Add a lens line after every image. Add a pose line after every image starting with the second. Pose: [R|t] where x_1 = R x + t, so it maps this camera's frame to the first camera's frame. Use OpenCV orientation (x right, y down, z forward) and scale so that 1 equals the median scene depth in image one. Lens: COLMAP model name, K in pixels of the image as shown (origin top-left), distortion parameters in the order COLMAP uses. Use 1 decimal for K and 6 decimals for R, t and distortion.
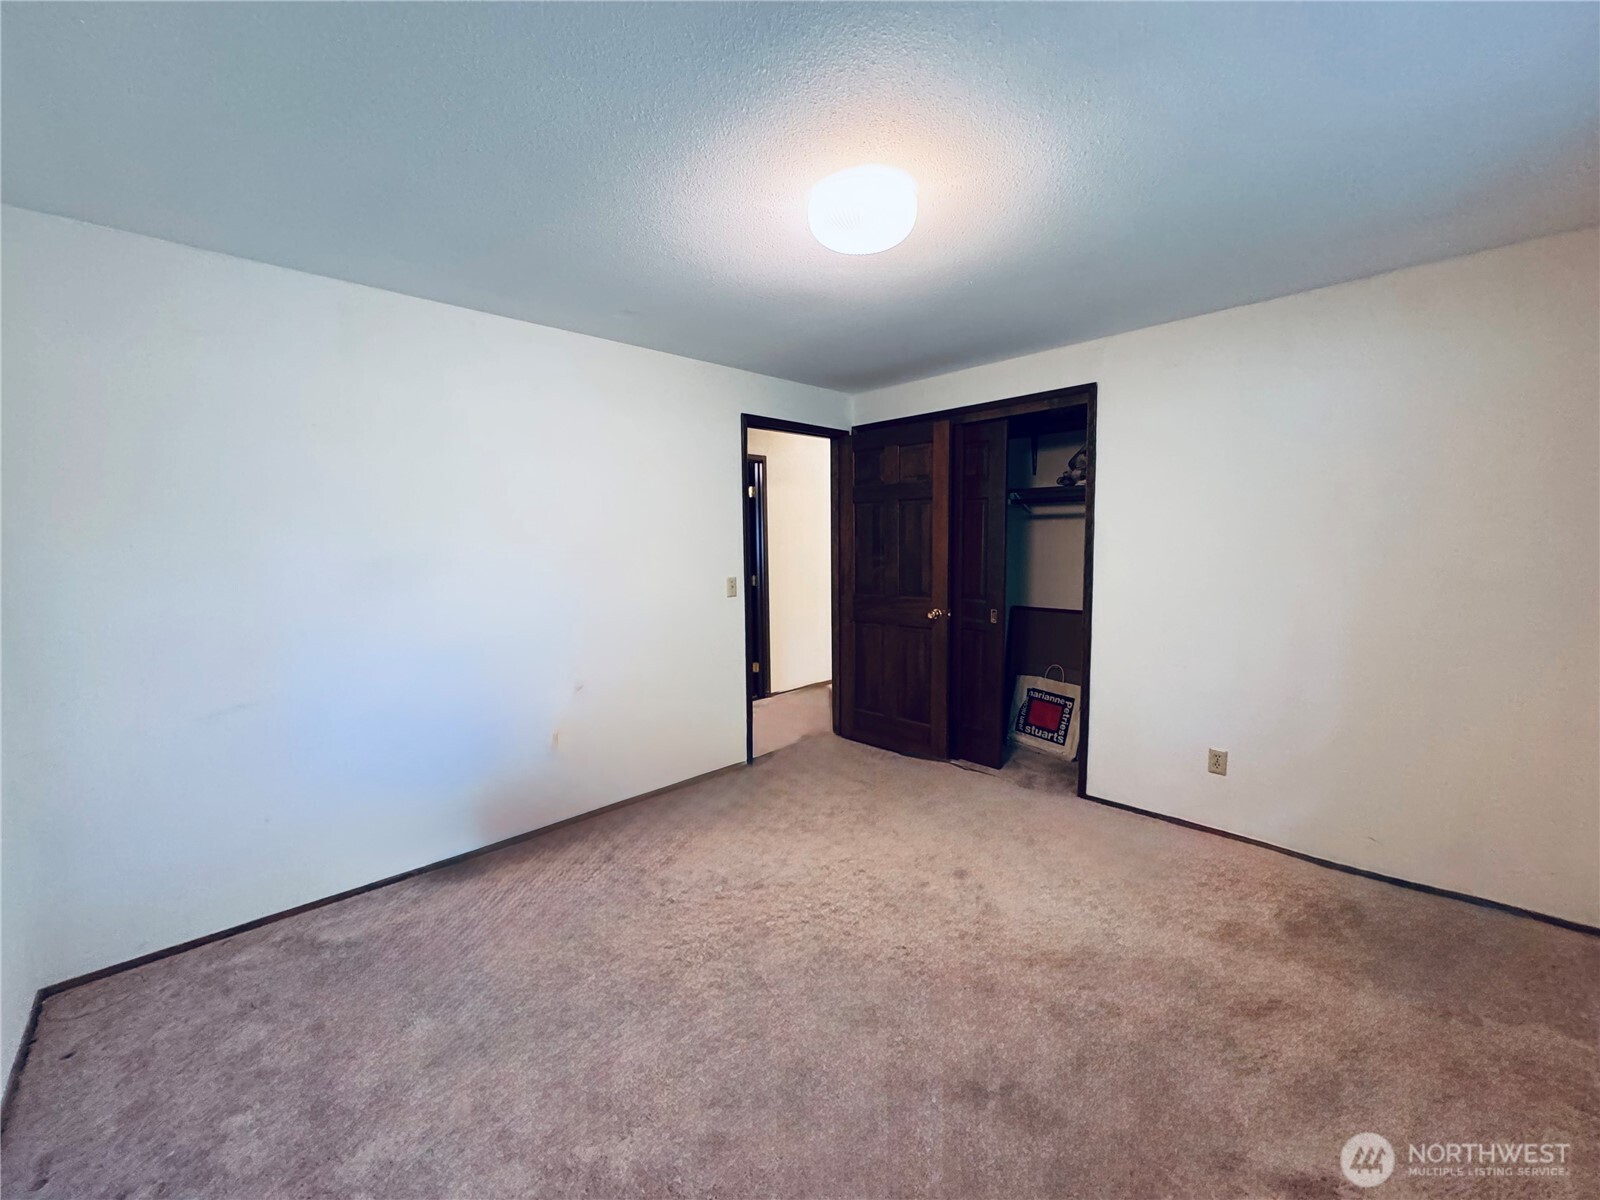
lens RADIAL K [[646.3, 0, 798.9], [0, 646.3, 600.1], [0, 0, 1]] dist [0.001083, 0.000385]
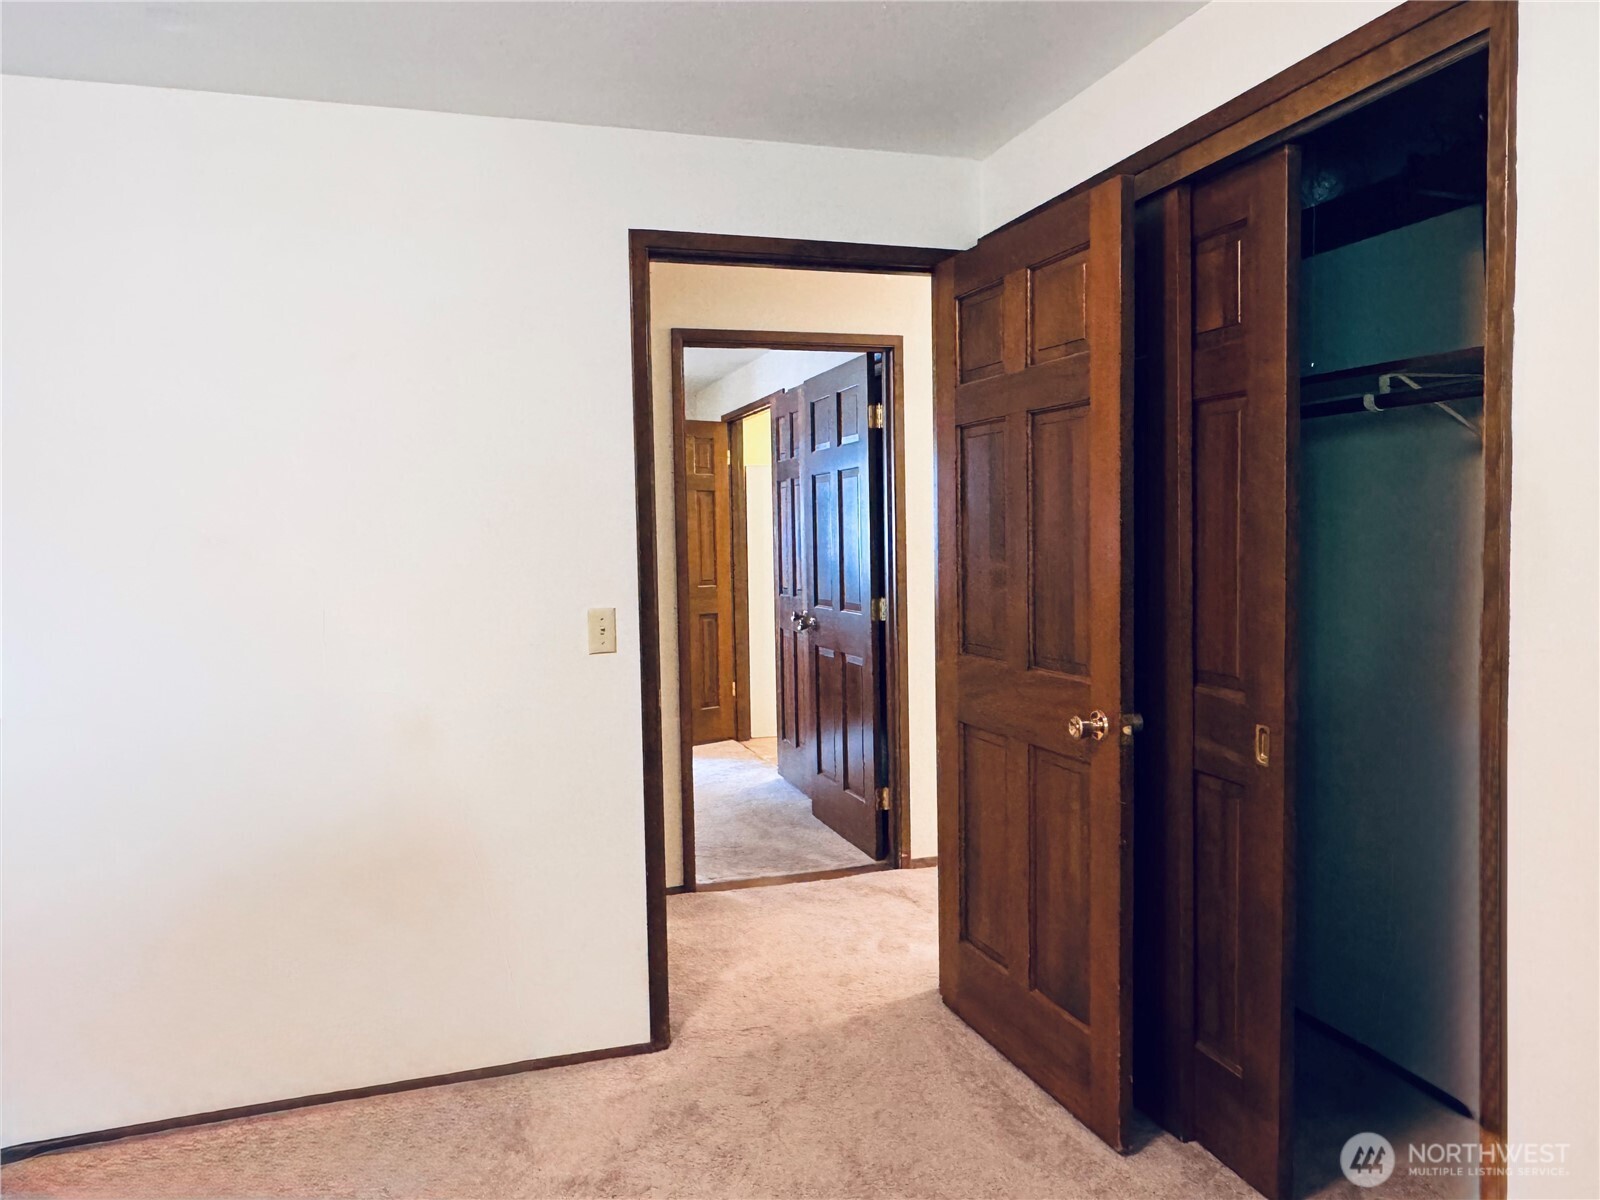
lens RADIAL K [[1137.4, 0, 799.0], [0, 1137.4, 599.9], [0, 0, 1]] dist [0.004045, 0.000835]
pose [[0.896377, 0.021255, -0.442784, 0.340748], [-0.030834, 0.999420, -0.014446, -0.033467], [0.442220, 0.026602, 0.896512, 0.361755]]
